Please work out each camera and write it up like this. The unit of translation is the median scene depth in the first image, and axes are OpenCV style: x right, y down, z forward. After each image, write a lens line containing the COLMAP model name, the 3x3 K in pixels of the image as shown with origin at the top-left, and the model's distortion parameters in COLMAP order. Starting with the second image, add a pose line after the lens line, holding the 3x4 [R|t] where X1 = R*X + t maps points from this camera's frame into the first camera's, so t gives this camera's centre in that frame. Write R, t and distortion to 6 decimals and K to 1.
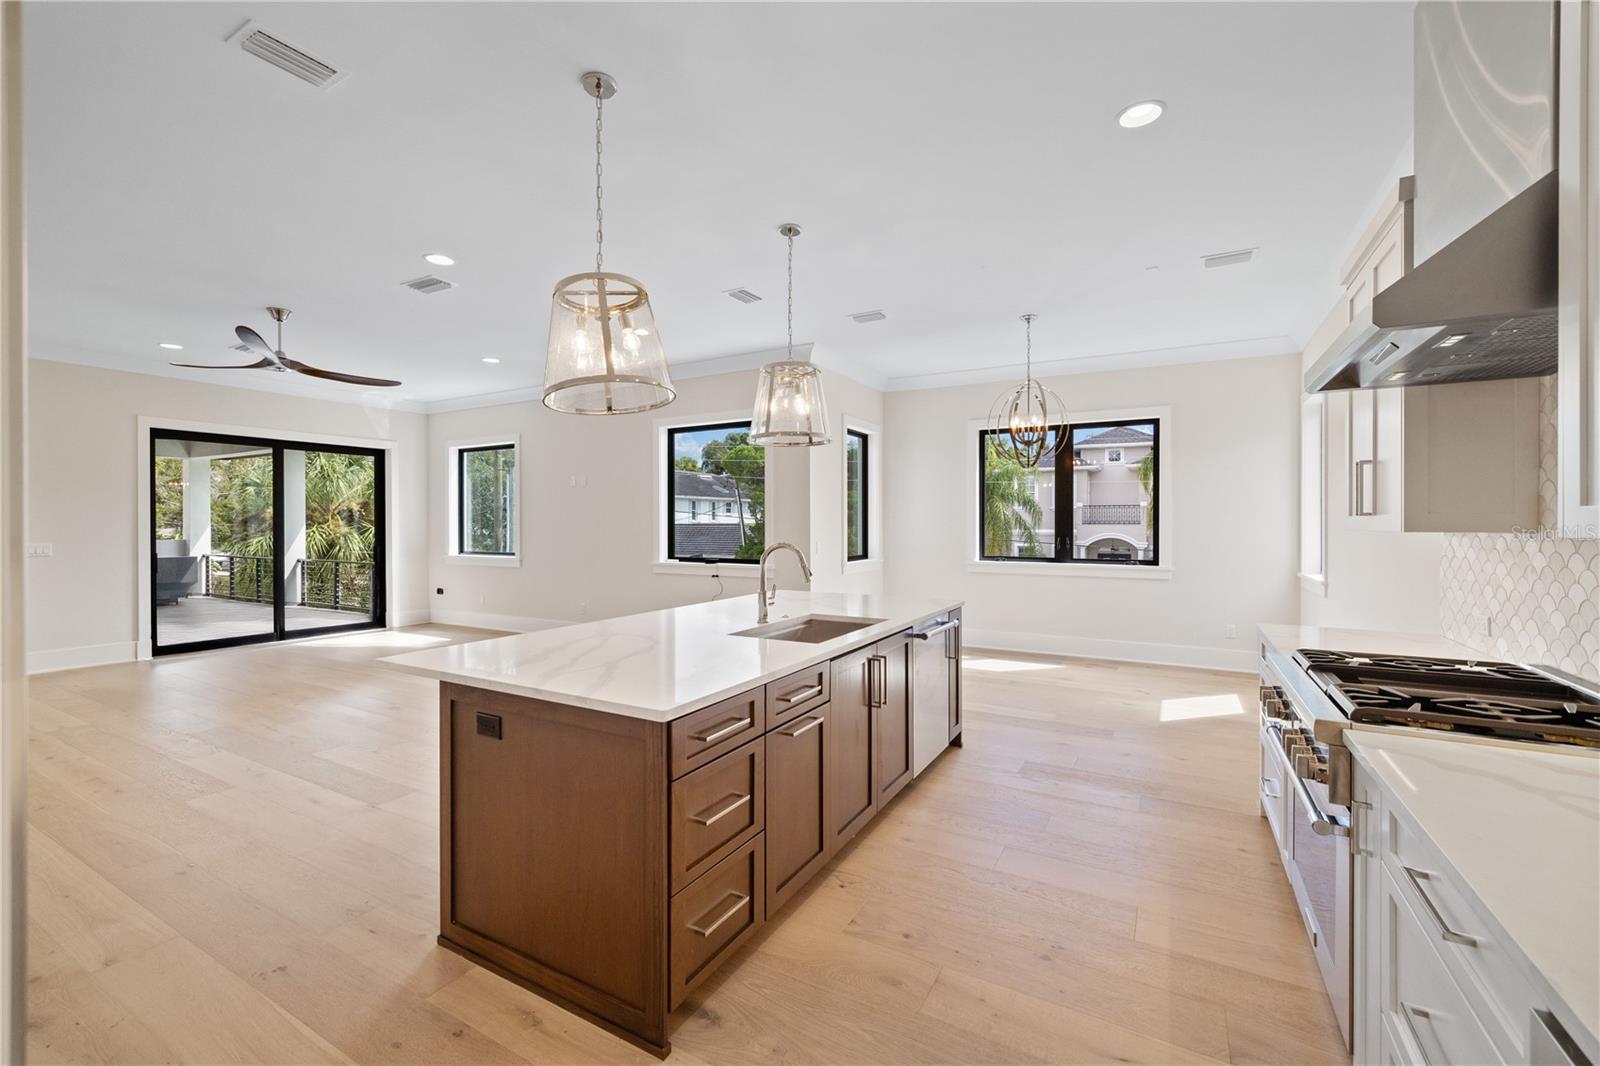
lens RADIAL K [[666.1, 0, 792.7], [0, 666.1, 527.0], [0, 0, 1]] dist [0.001582, -0.000314]
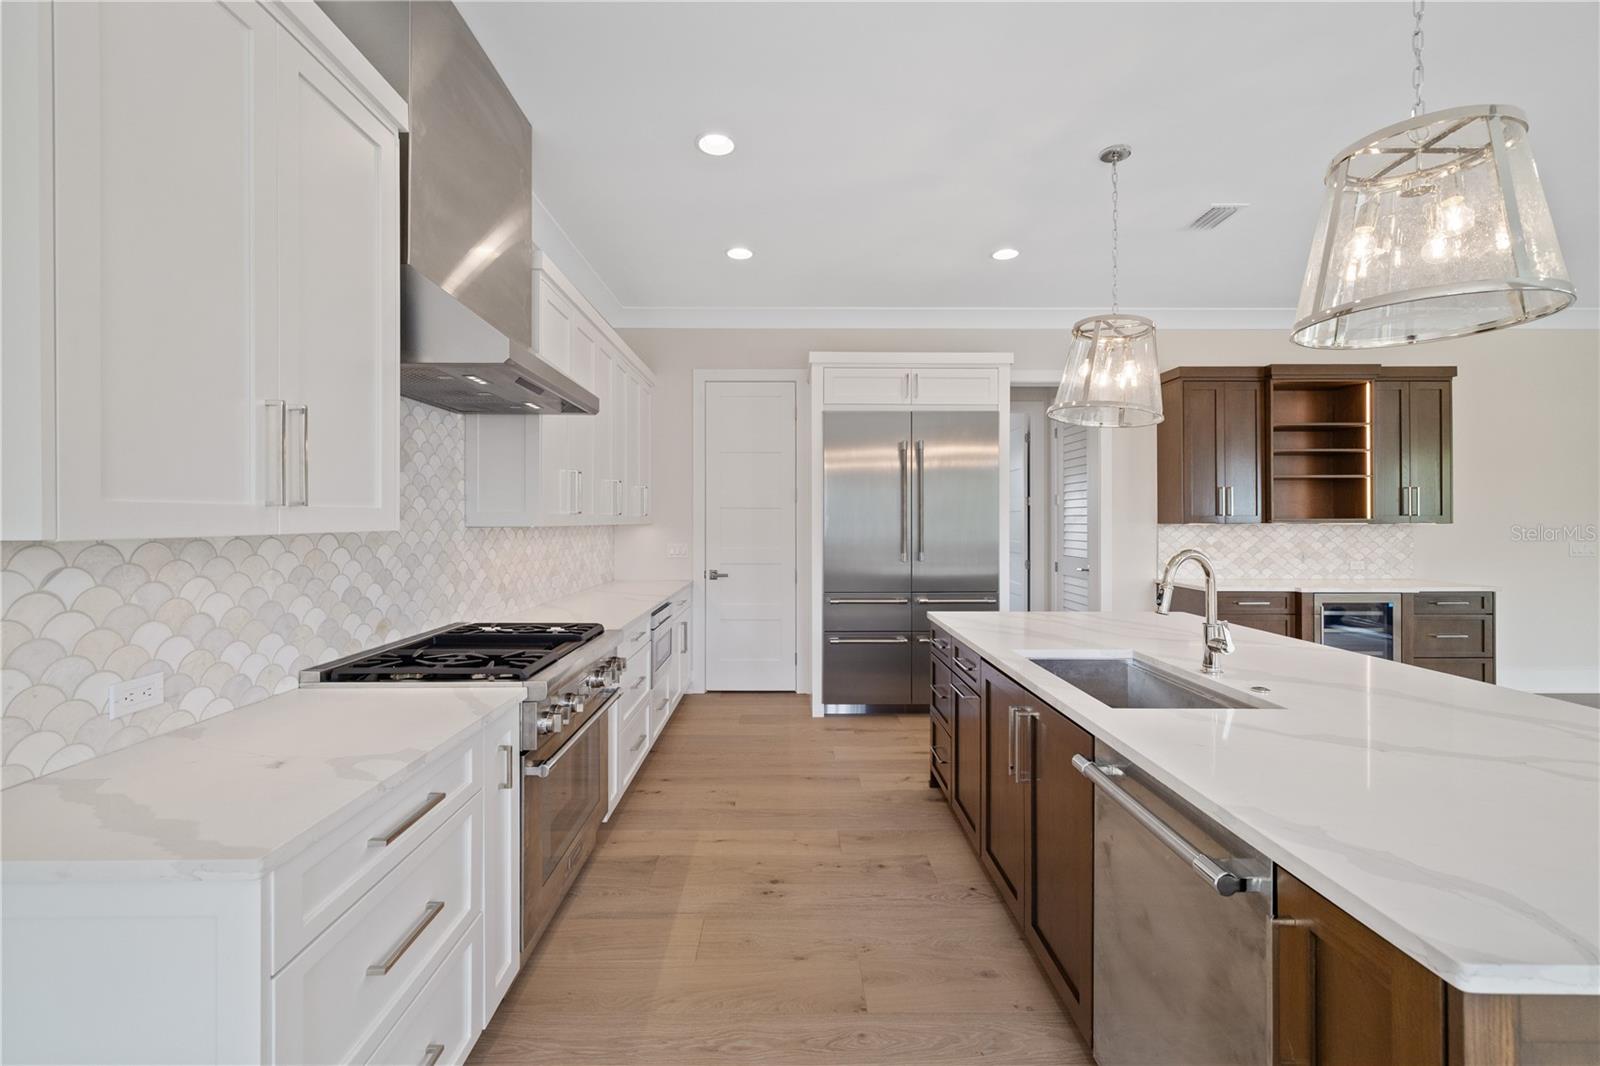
lens RADIAL K [[672.8, 0, 791.1], [0, 672.8, 521.9], [0, 0, 1]] dist [0.000751, -0.000028]
pose [[-0.865693, 0.004411, -0.500556, 0.275561], [-0.001189, 0.999940, 0.010867, -0.005123], [0.500574, 0.010003, -0.865636, 0.591616]]
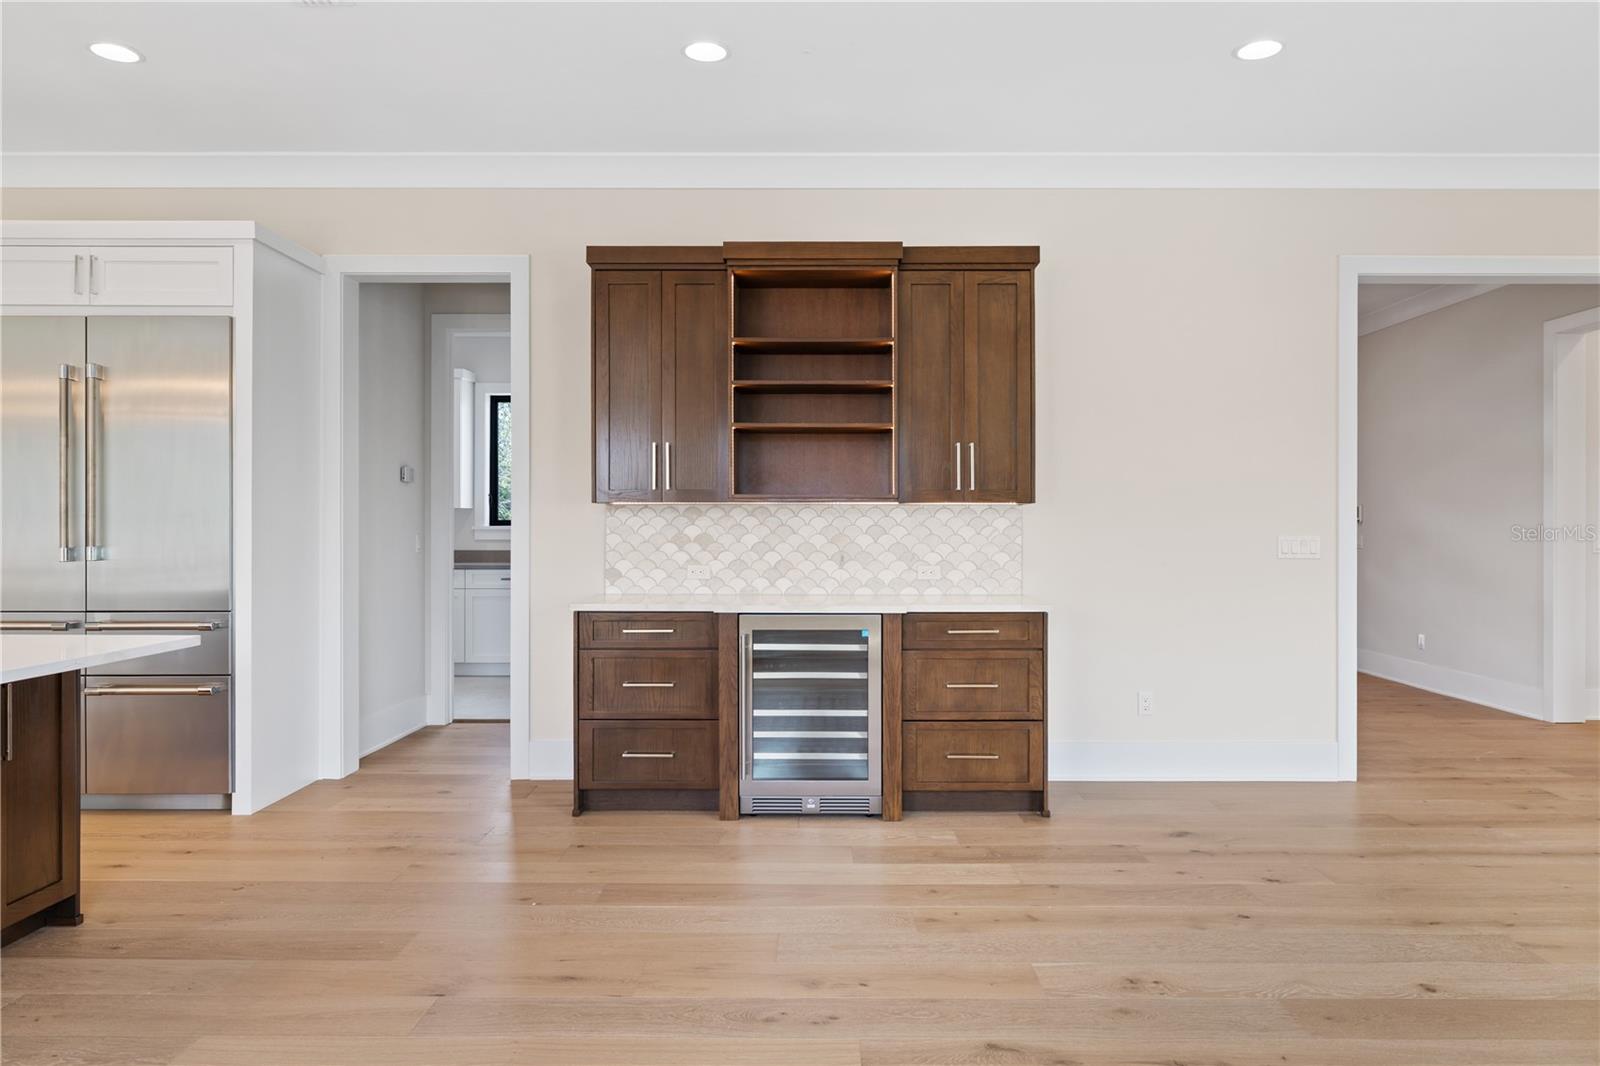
lens RADIAL K [[1039.6, 0, 824.6], [0, 1039.6, 531.5], [0, 0, 1]] dist [0.001141, 0.002190]
pose [[-0.867950, 0.004715, -0.496628, -0.211766], [-0.002435, 0.999903, 0.013749, 0.012224], [0.496645, 0.013143, -0.867854, 0.833362]]
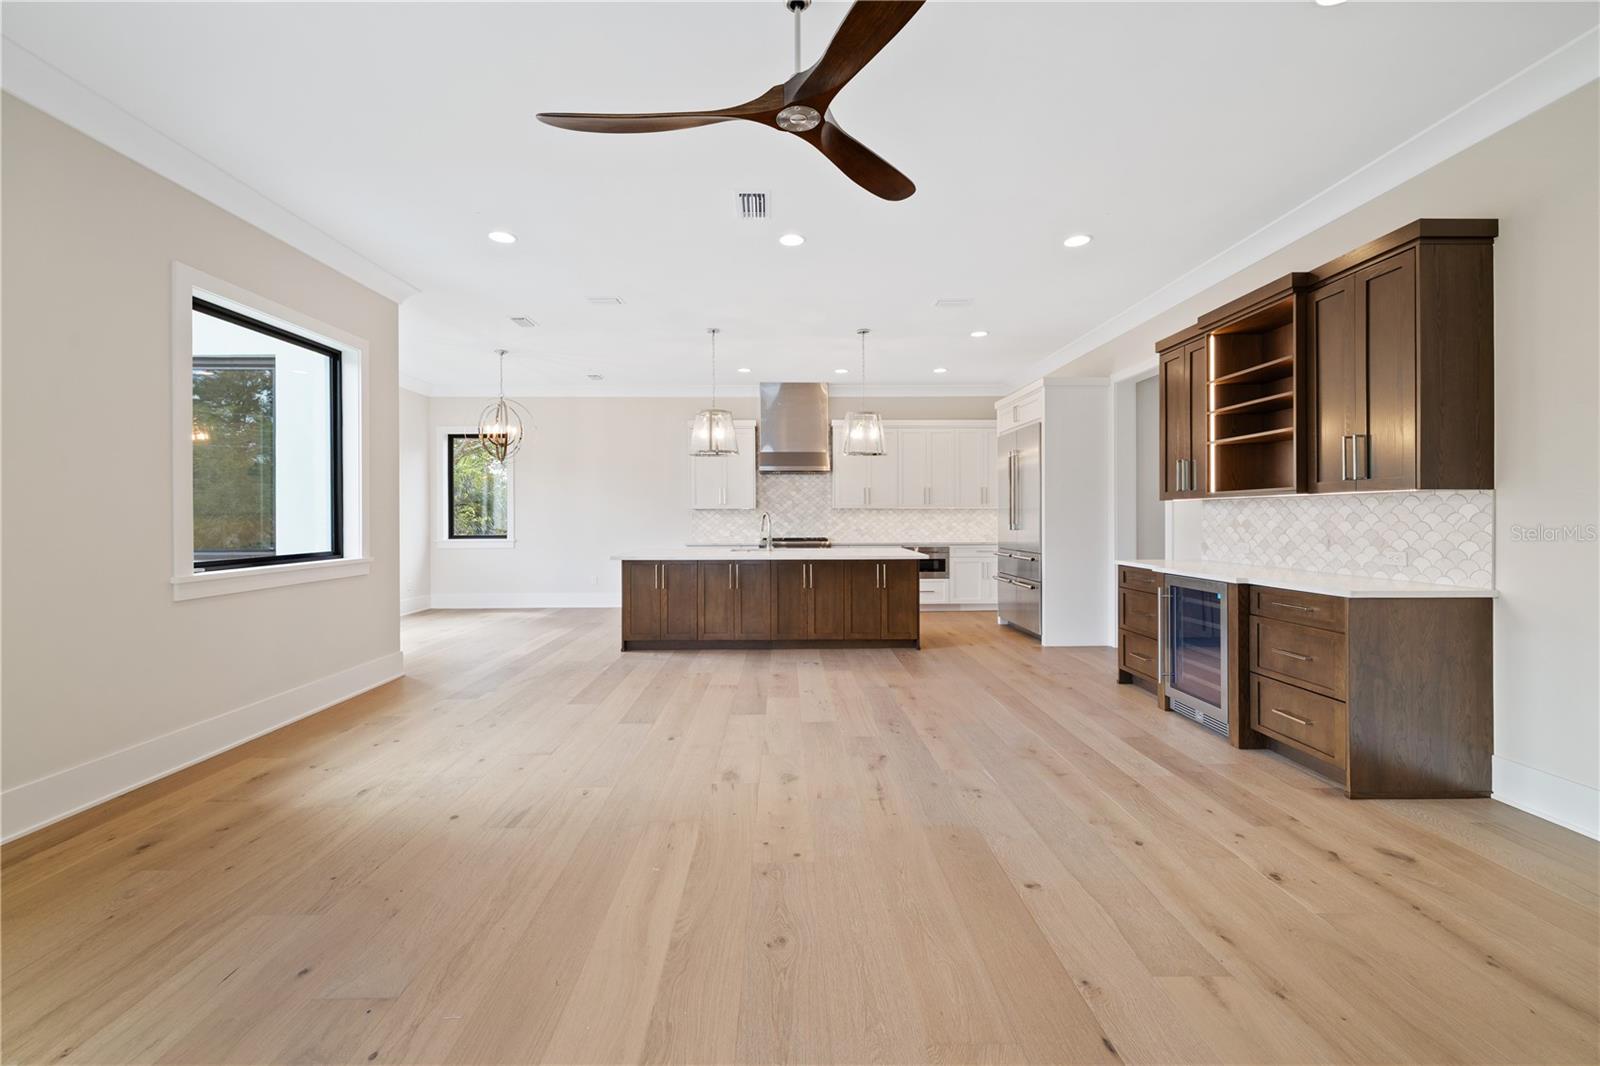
lens RADIAL K [[671.6, 0, 788.7], [0, 671.6, 518.6], [0, 0, 1]] dist [0.000310, 0.000041]
pose [[-0.503279, 0.002089, 0.864122, -0.802591], [0.010975, 0.999932, 0.003975, 0.014907], [-0.864054, 0.011484, -0.503267, 0.861476]]
